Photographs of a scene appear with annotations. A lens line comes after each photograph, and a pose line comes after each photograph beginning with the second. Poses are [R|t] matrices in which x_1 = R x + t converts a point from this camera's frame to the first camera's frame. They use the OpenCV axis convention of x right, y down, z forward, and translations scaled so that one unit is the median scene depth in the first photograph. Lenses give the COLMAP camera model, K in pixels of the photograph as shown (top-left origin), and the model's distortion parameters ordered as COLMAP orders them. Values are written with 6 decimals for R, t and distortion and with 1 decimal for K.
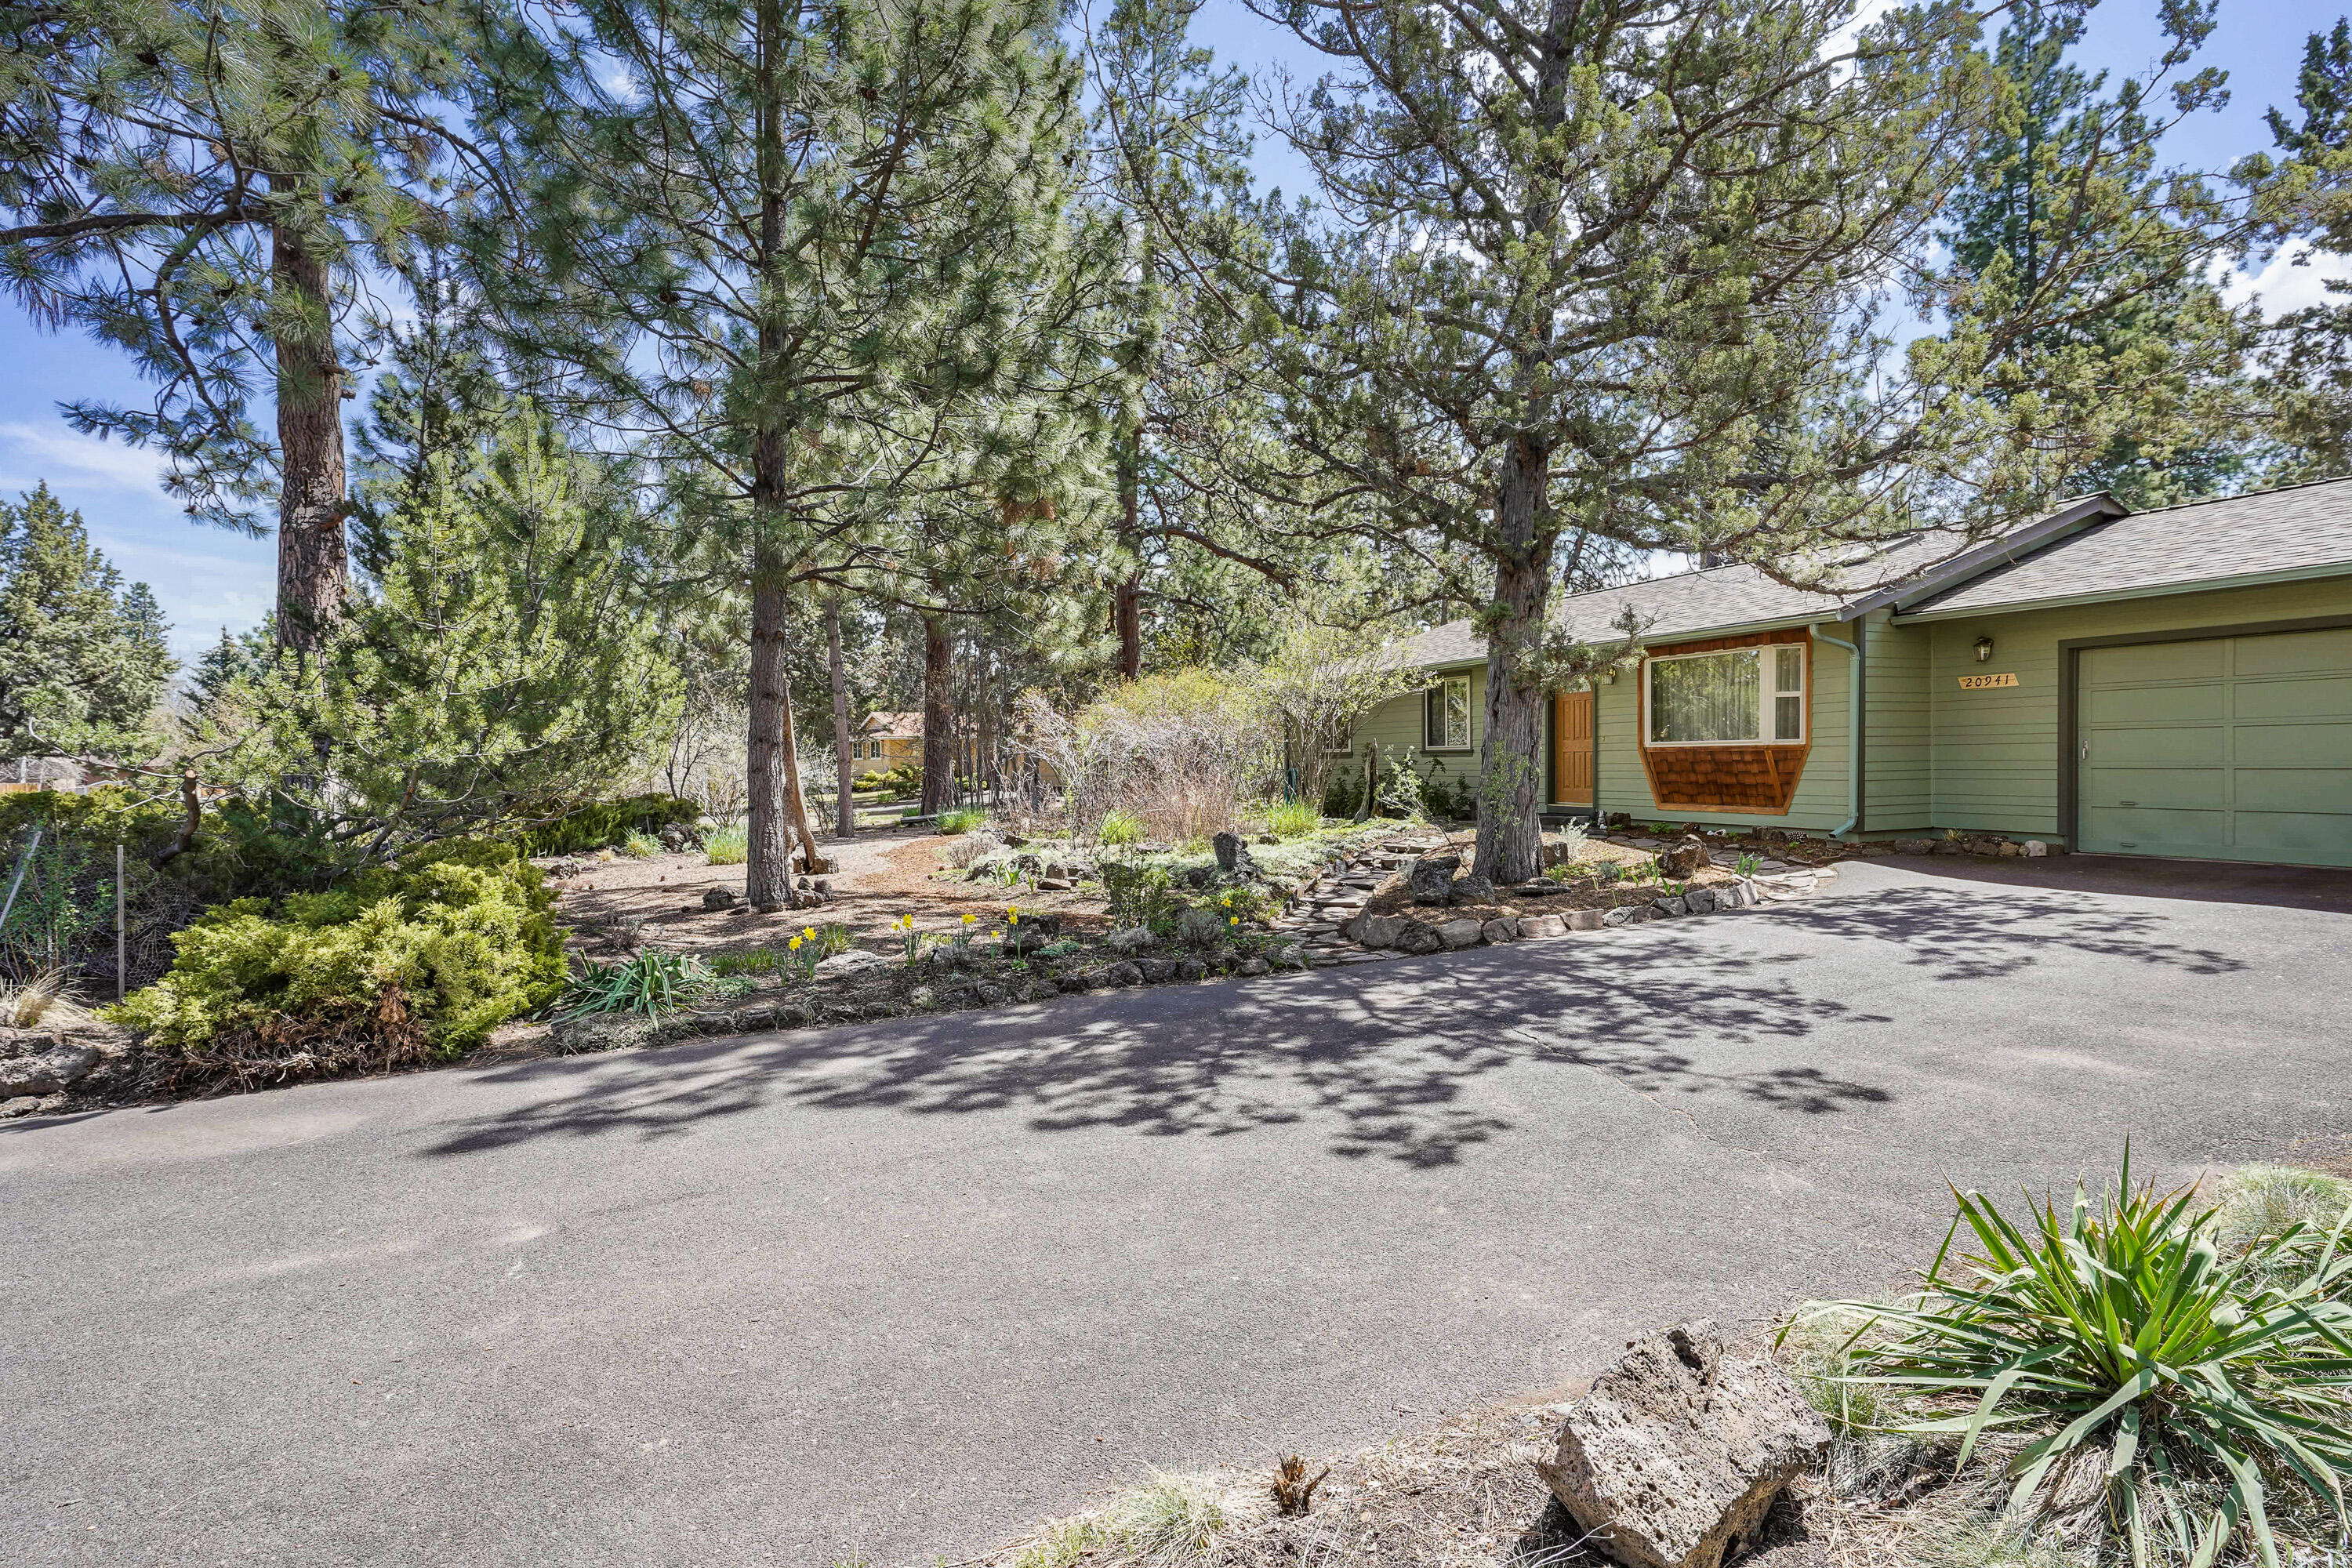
lens RADIAL K [[1176.2, 0, 1156.0], [0, 1176.2, 777.5], [0, 0, 1]] dist [-0.003515, -0.000216]
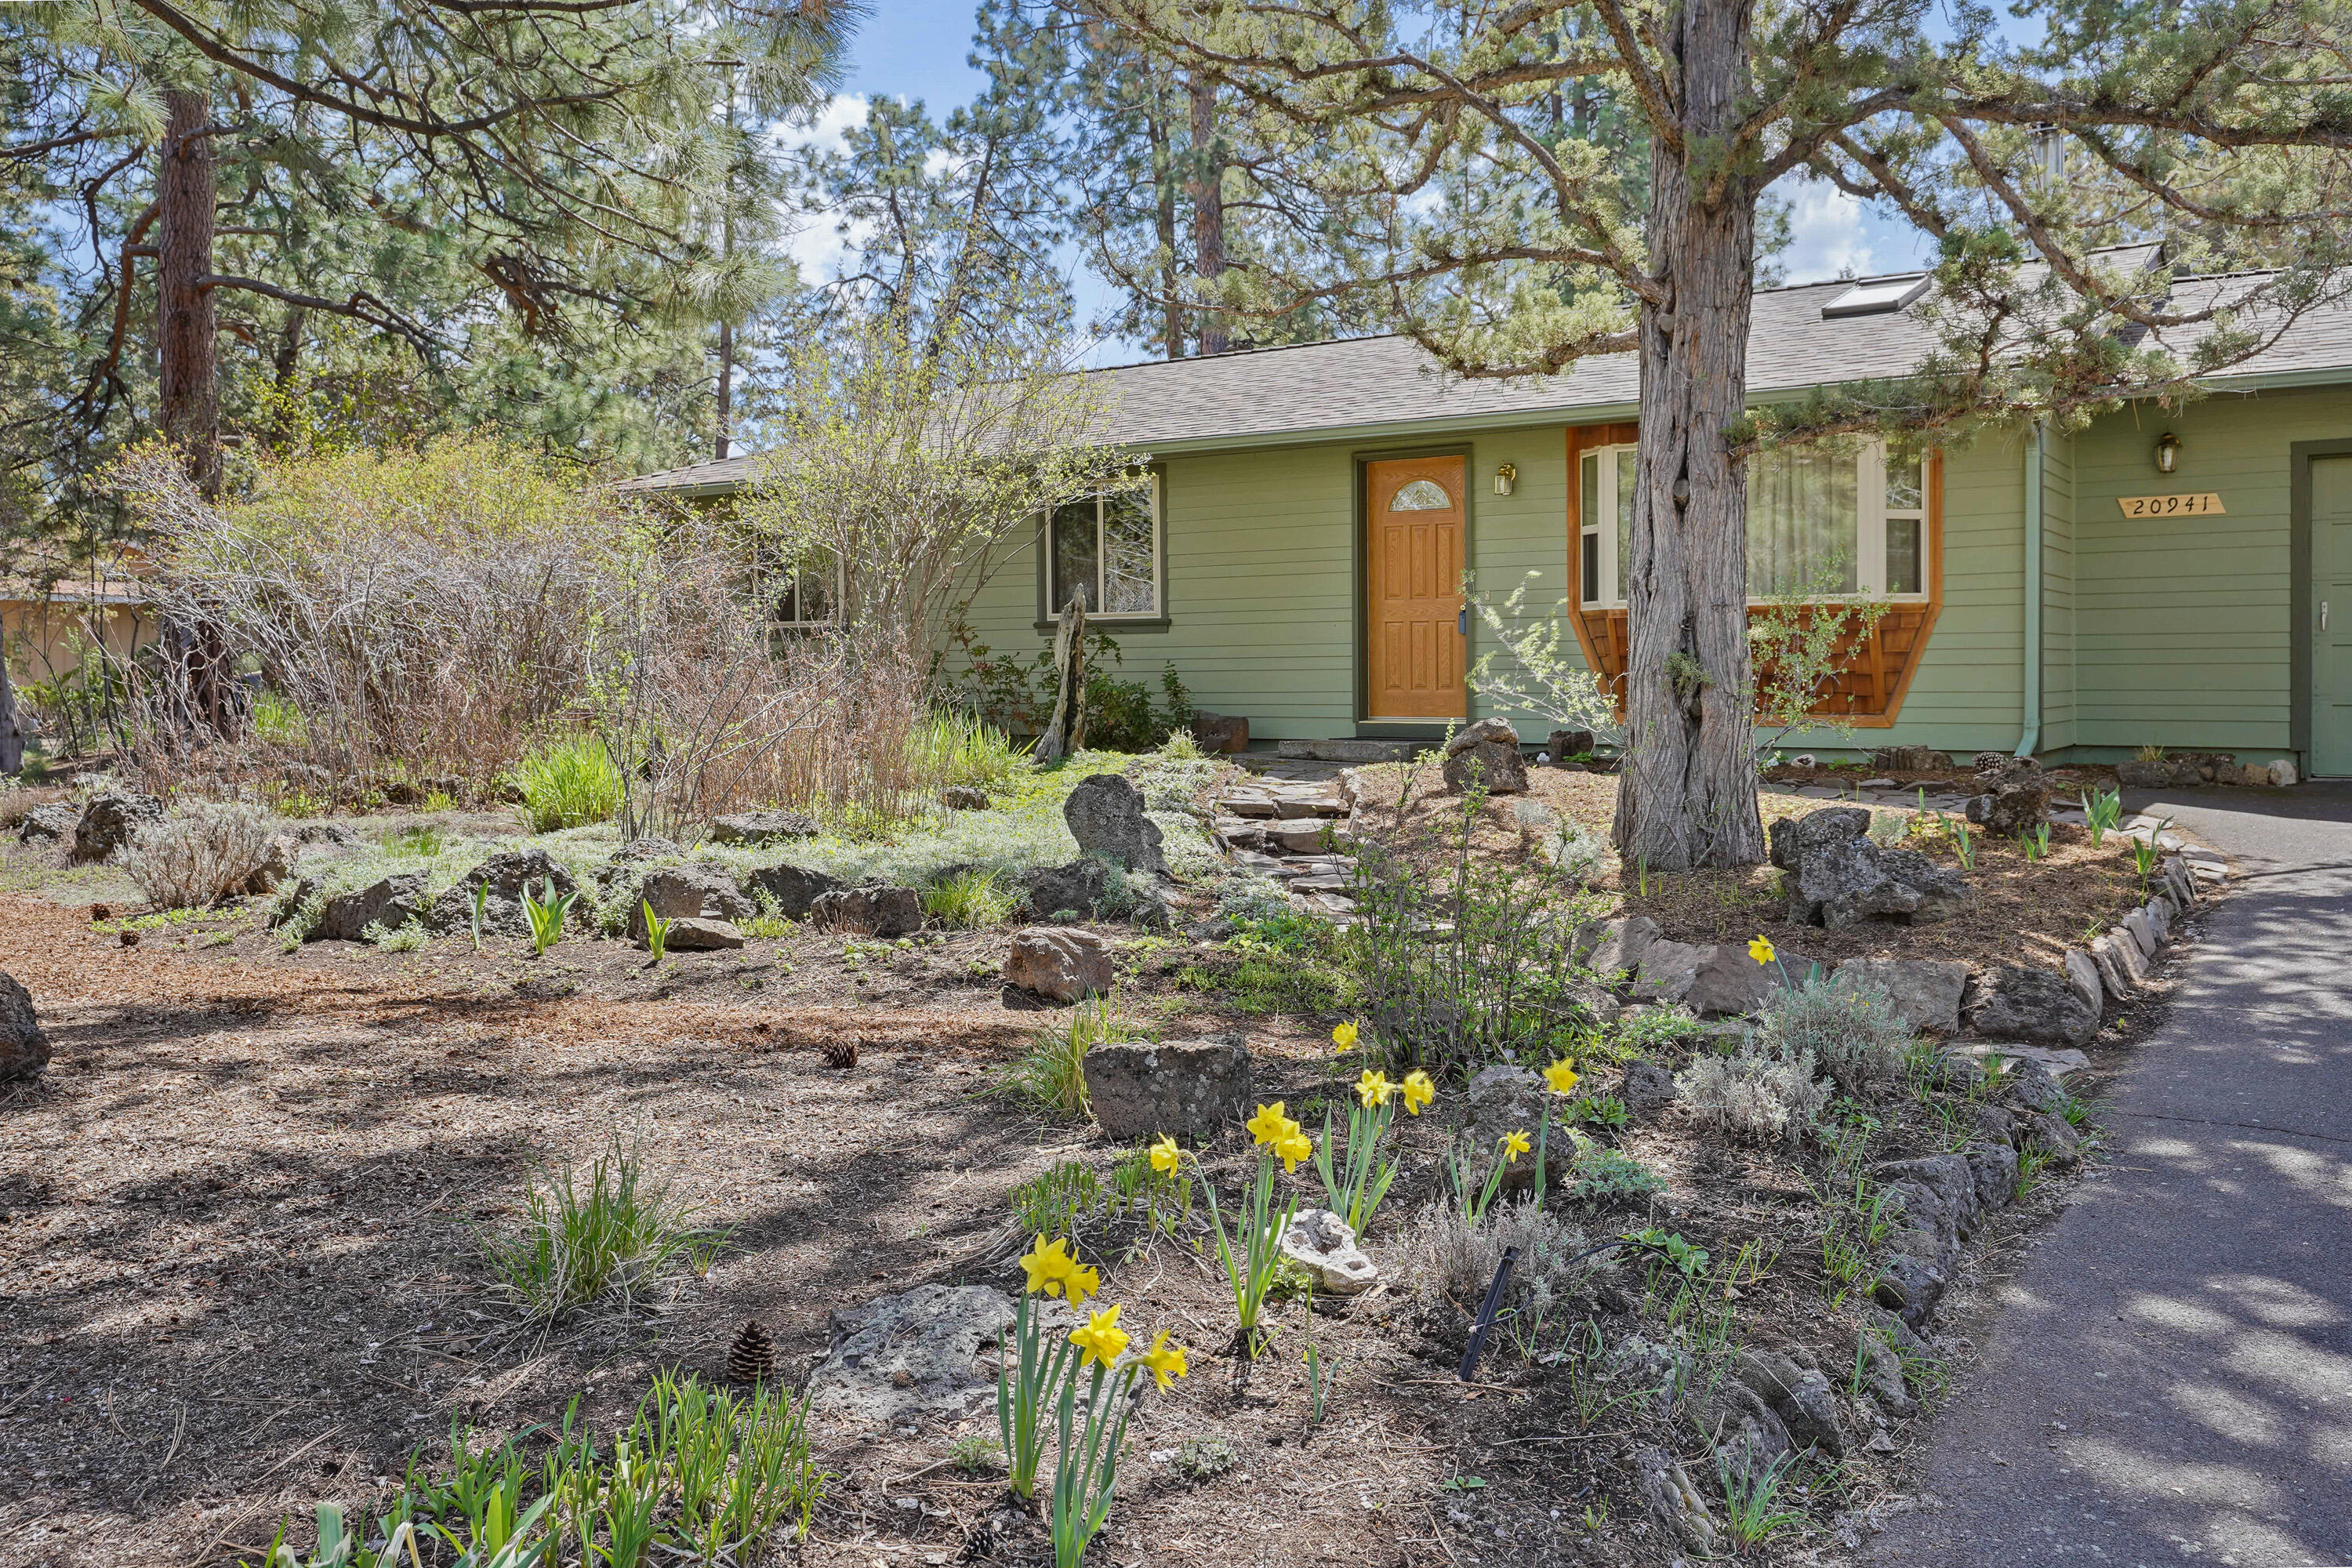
lens RADIAL K [[1908.6, 0, 1171.1], [0, 1908.6, 779.8], [0, 0, 1]] dist [-0.004997, -0.017744]
pose [[0.832898, -0.021191, 0.553021, -0.283484], [0.002383, 0.999395, 0.034707, 0.026043], [-0.553421, -0.027589, 0.832444, 0.458645]]
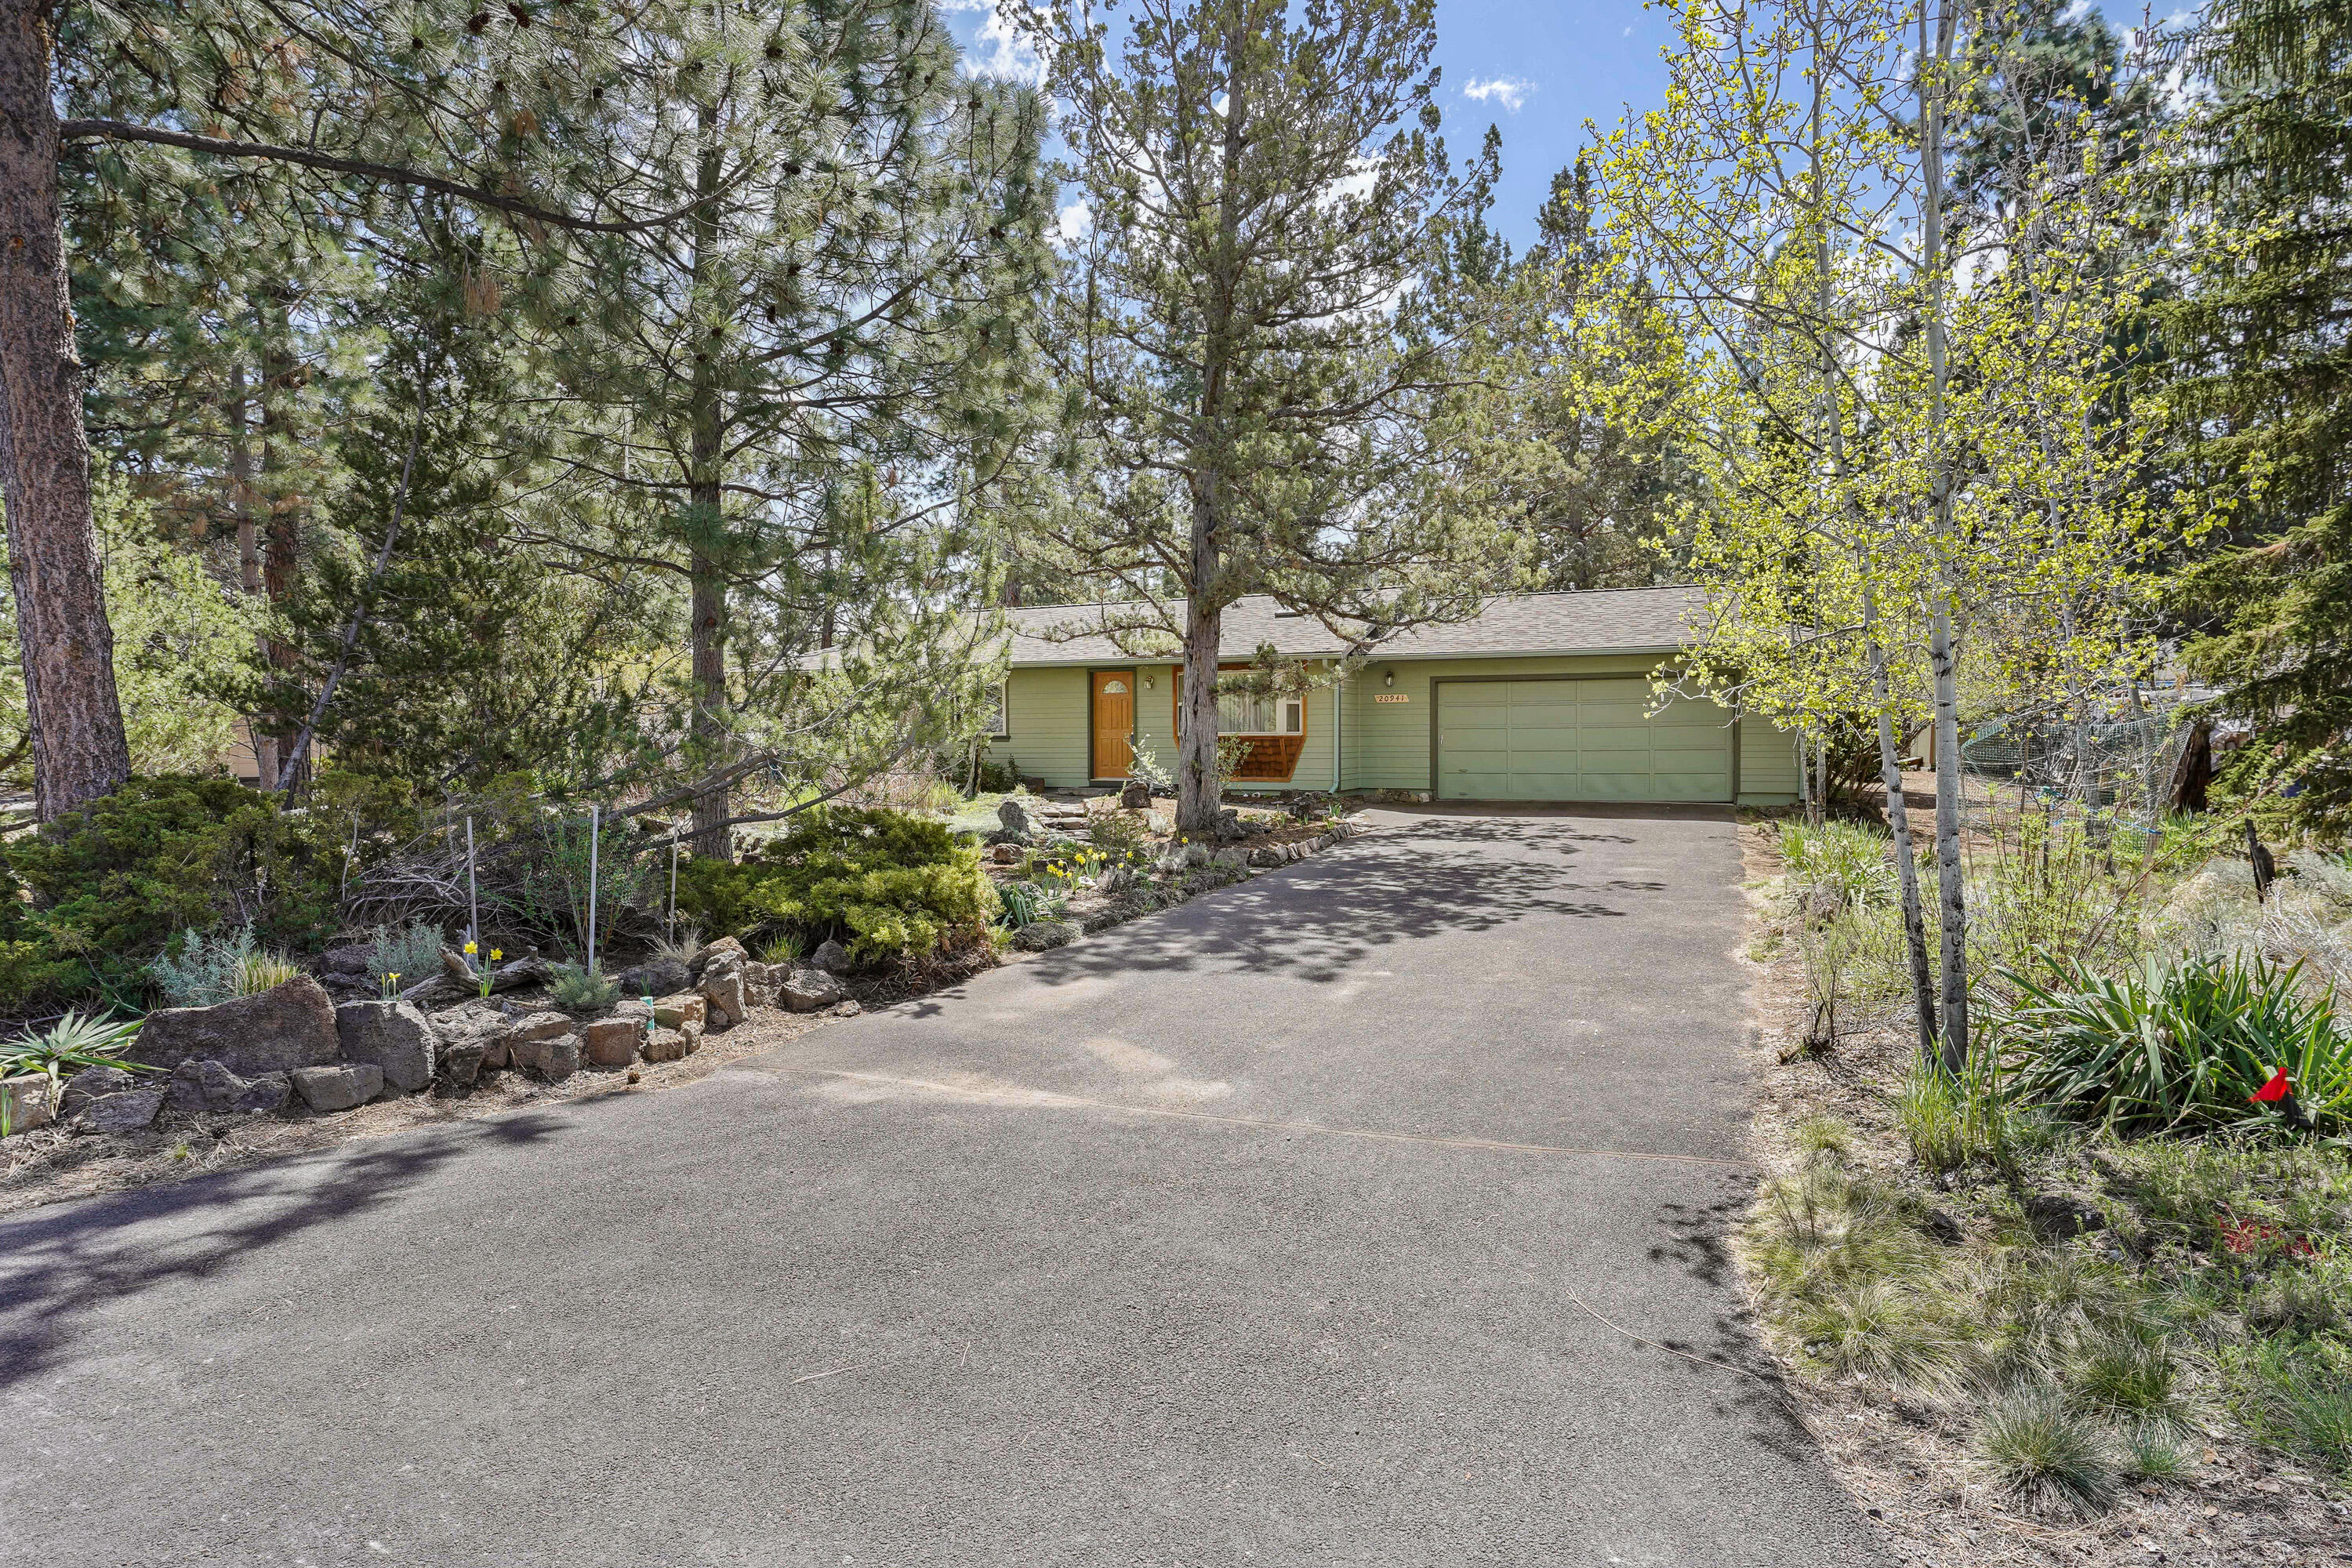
lens RADIAL K [[1291.4, 0, 1185.5], [0, 1291.4, 745.2], [0, 0, 1]] dist [-0.001378, -0.000073]
pose [[0.725862, 0.003950, 0.687829, -0.759025], [0.005509, 0.999918, -0.011555, 0.003550], [-0.687818, 0.012177, 0.725781, -0.121608]]
